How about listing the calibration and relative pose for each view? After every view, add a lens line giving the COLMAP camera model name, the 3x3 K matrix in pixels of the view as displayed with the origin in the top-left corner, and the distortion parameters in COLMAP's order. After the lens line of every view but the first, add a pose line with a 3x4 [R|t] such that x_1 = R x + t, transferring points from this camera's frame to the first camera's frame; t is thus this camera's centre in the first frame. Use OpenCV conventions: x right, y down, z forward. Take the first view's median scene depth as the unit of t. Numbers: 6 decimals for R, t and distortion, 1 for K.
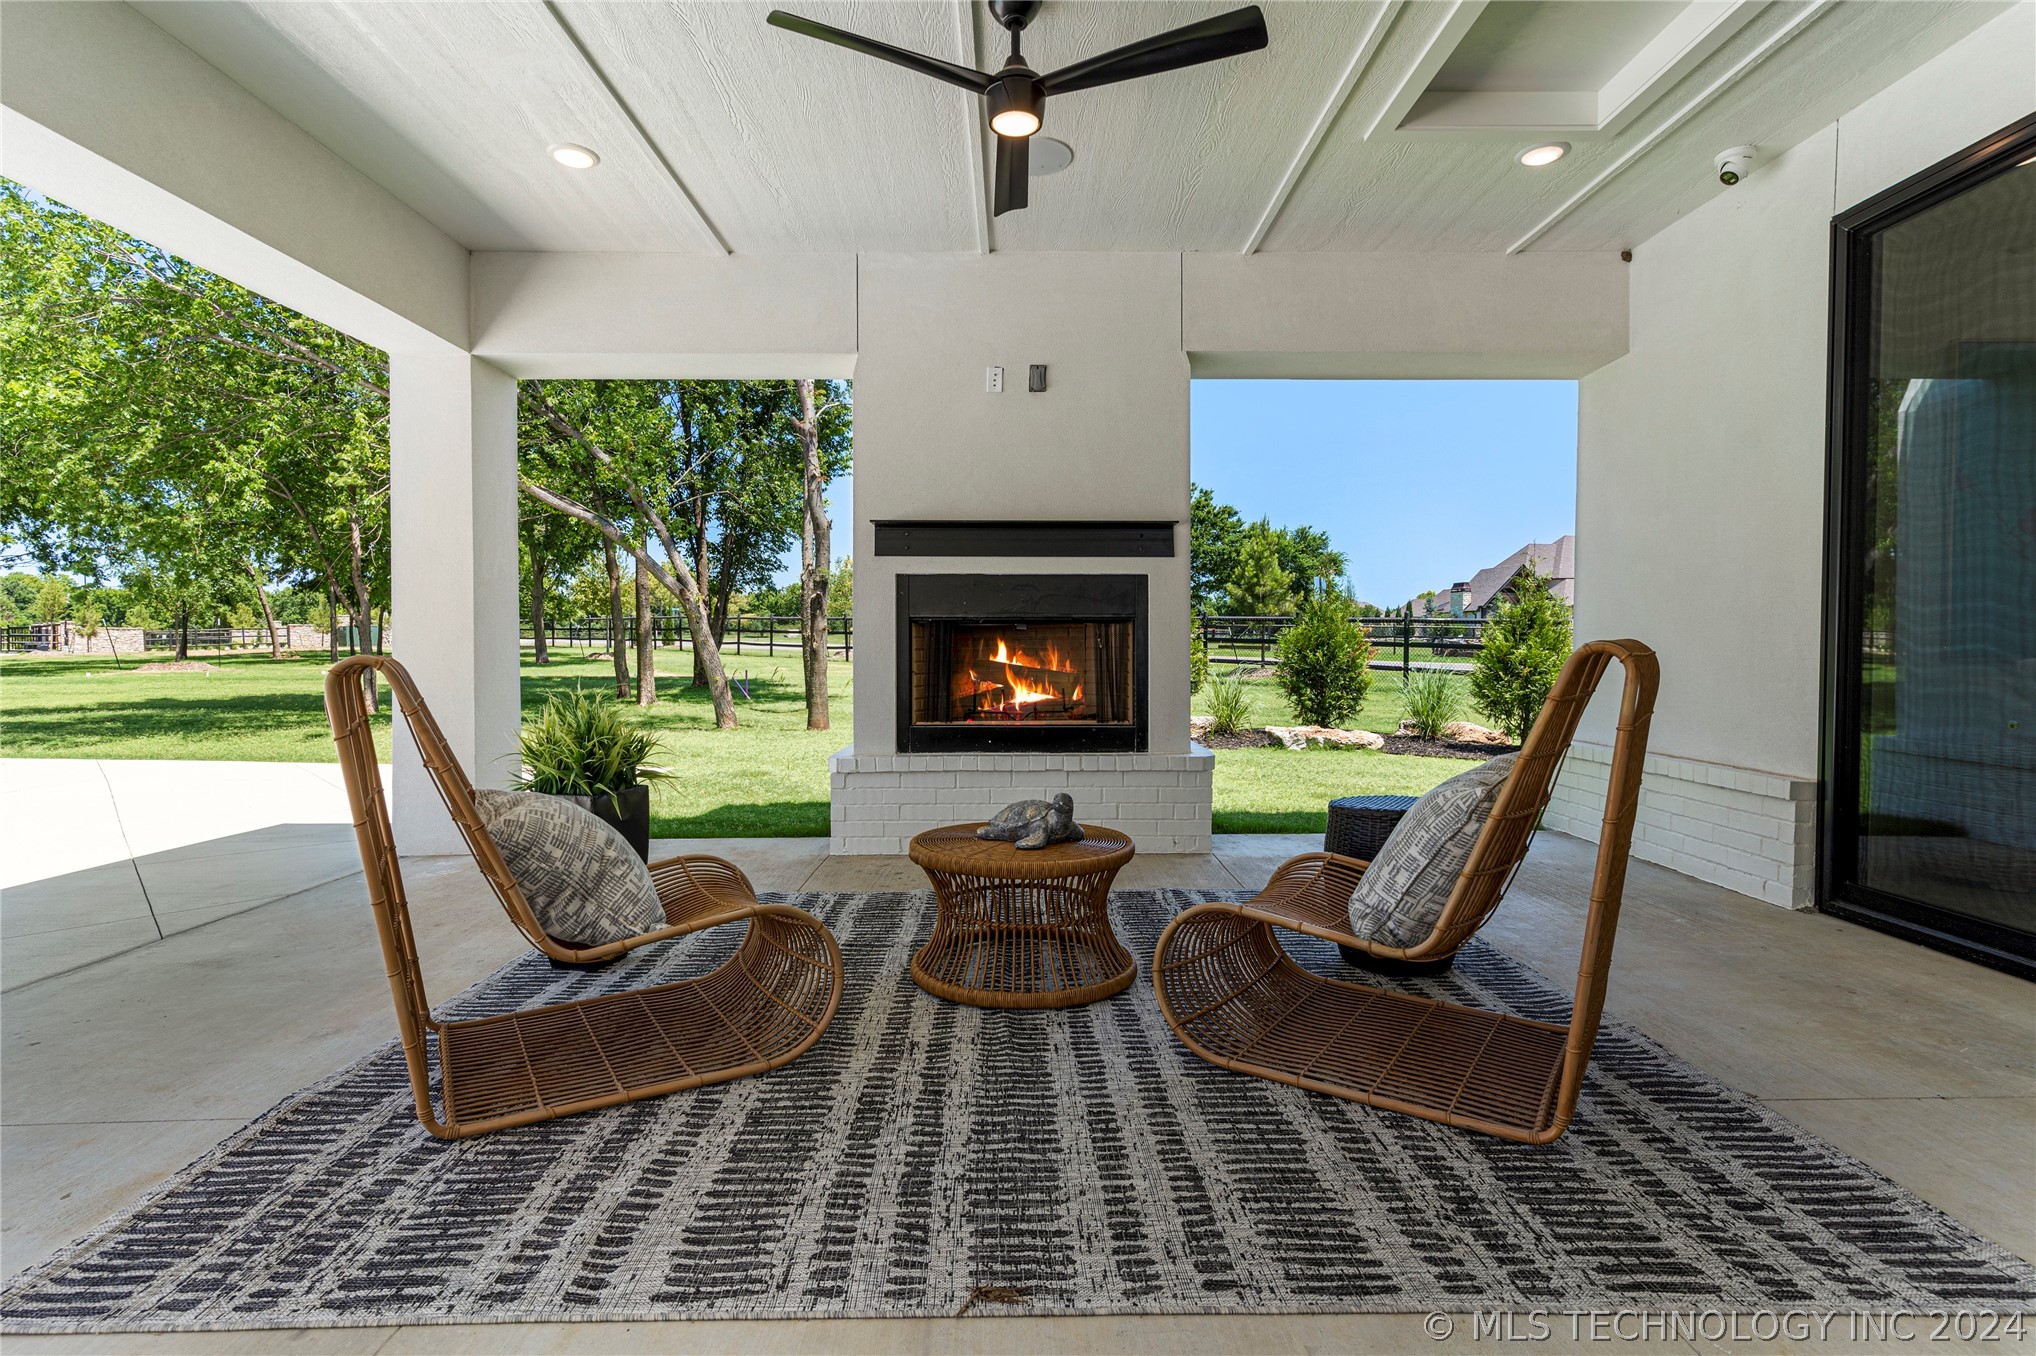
lens RADIAL K [[980.2, 0, 1015.1], [0, 980.2, 677.7], [0, 0, 1]] dist [0.000793, -0.000575]
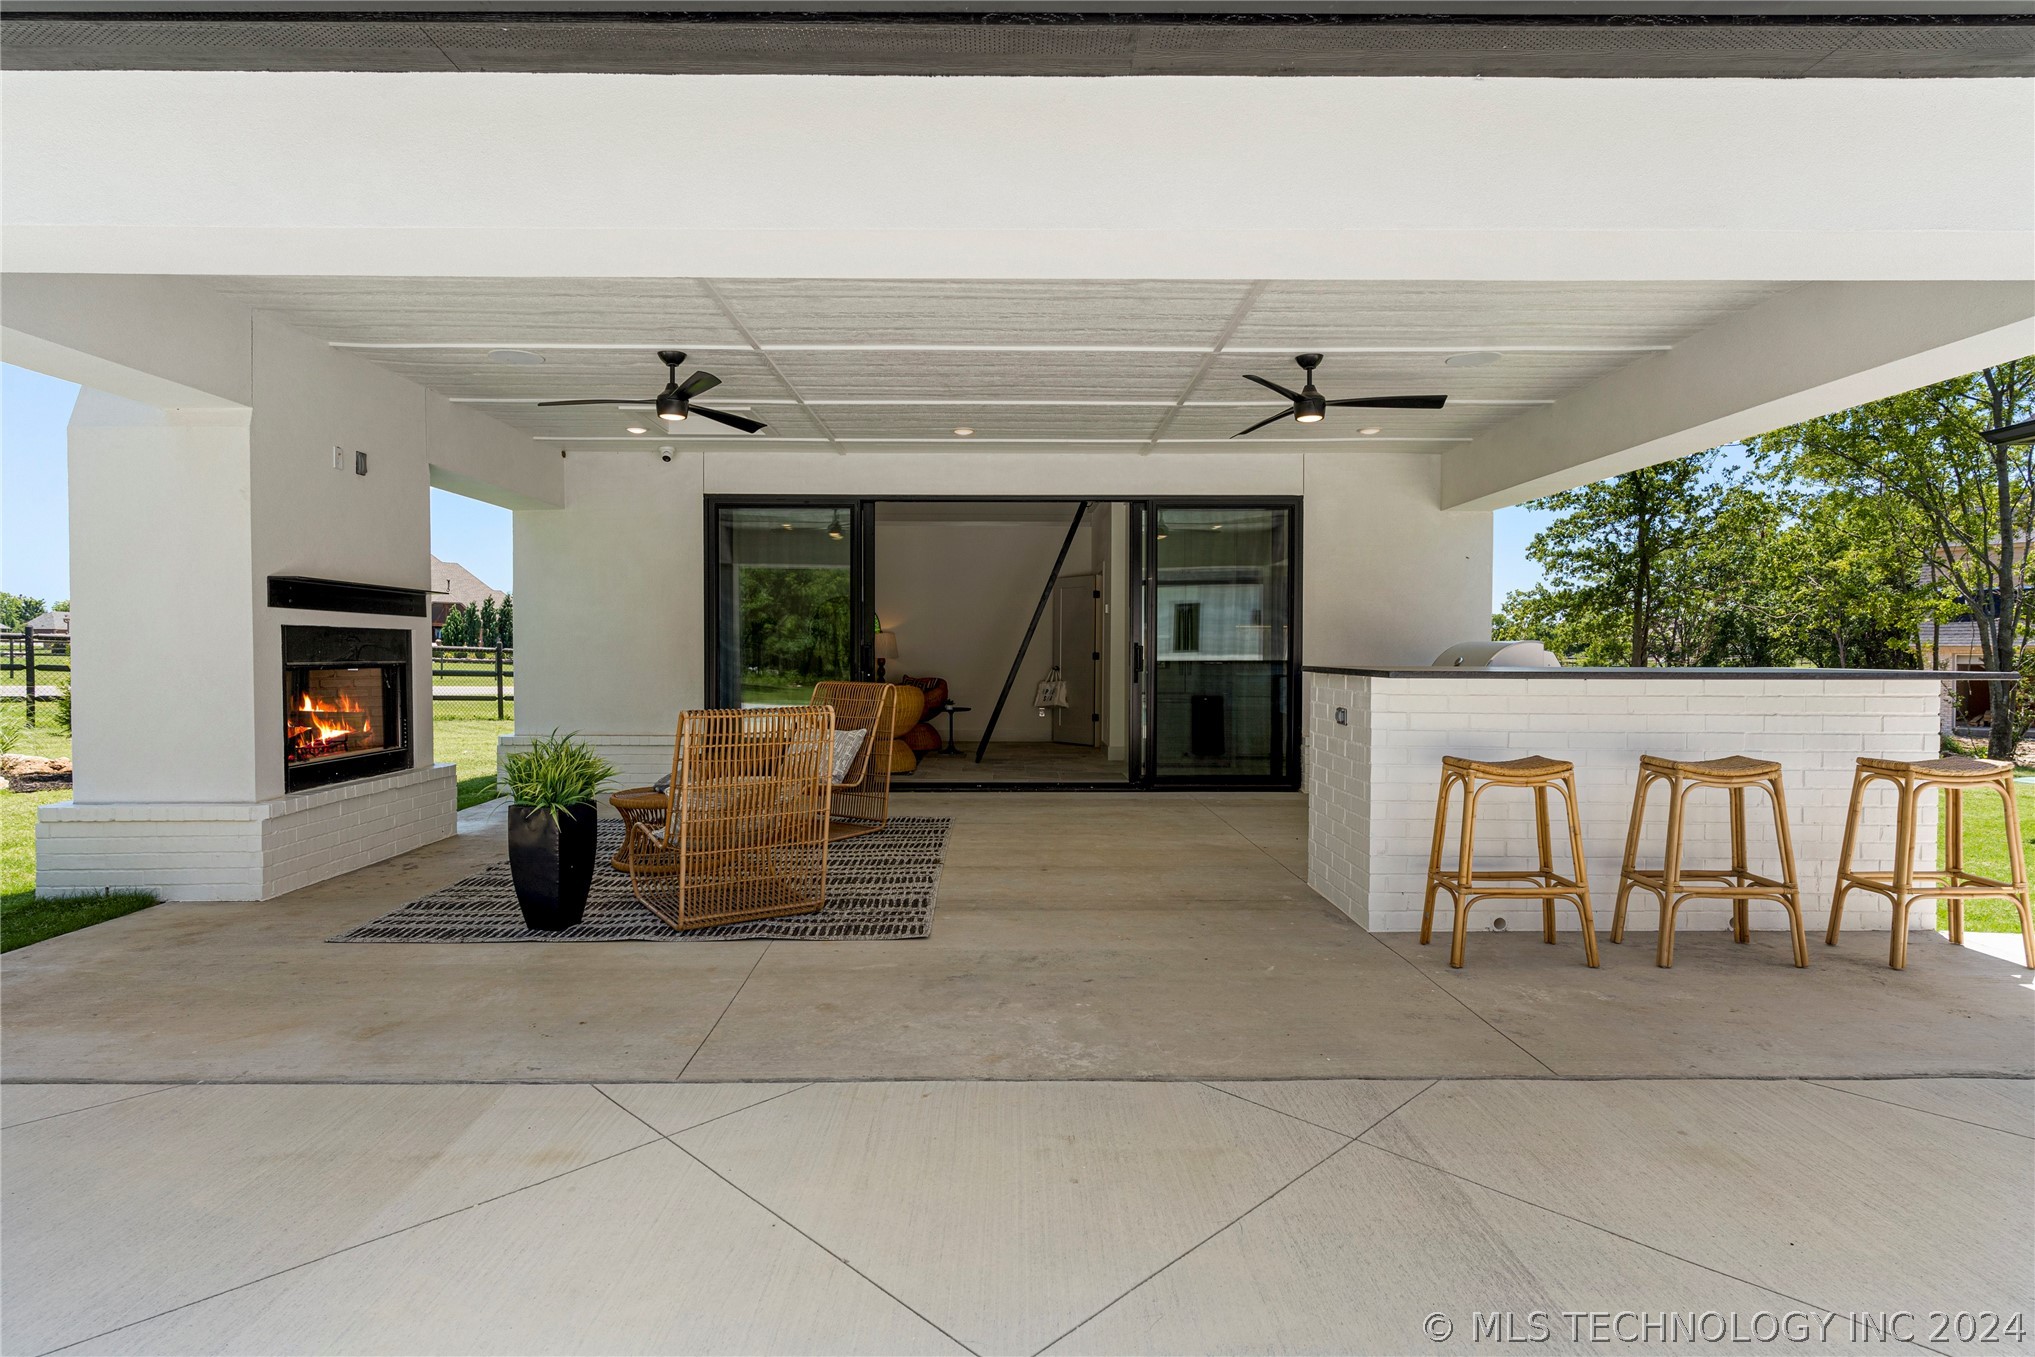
lens RADIAL K [[1073.8, 0, 1014.2], [0, 1073.8, 677.4], [0, 0, 1]] dist [-0.005812, -0.000080]
pose [[-0.020602, -0.024135, 0.999496, -1.256584], [0.027614, 0.999313, 0.024700, -0.055283], [-0.999406, 0.028109, -0.019922, 0.237297]]
